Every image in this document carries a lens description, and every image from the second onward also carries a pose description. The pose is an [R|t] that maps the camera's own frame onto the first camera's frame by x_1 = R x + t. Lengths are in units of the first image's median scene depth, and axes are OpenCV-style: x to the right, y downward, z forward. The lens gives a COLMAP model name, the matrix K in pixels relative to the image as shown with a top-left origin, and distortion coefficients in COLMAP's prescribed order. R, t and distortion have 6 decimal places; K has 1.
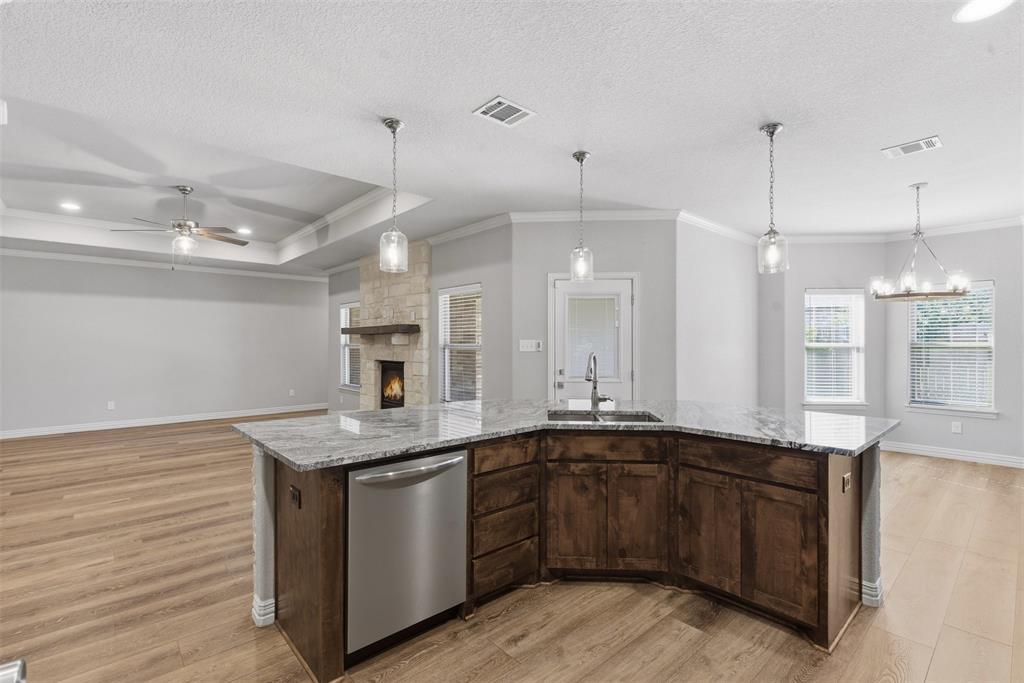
lens RADIAL K [[467.1, 0, 512.0], [0, 467.1, 341.5], [0, 0, 1]] dist [0.003955, -0.000047]
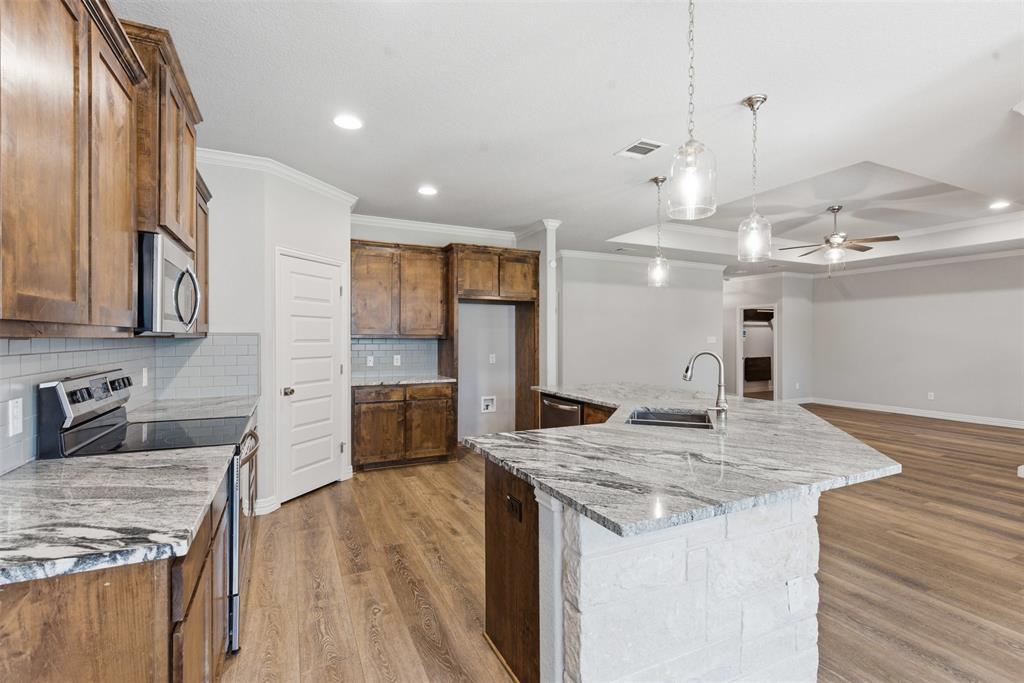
lens RADIAL K [[467.1, 0, 512.0], [0, 467.1, 341.5], [0, 0, 1]] dist [0.003955, -0.000047]
pose [[-0.274857, 0.007252, -0.961458, 0.918968], [0.004472, 0.999970, 0.006264, 0.001230], [0.961475, -0.002578, -0.274881, 0.741210]]
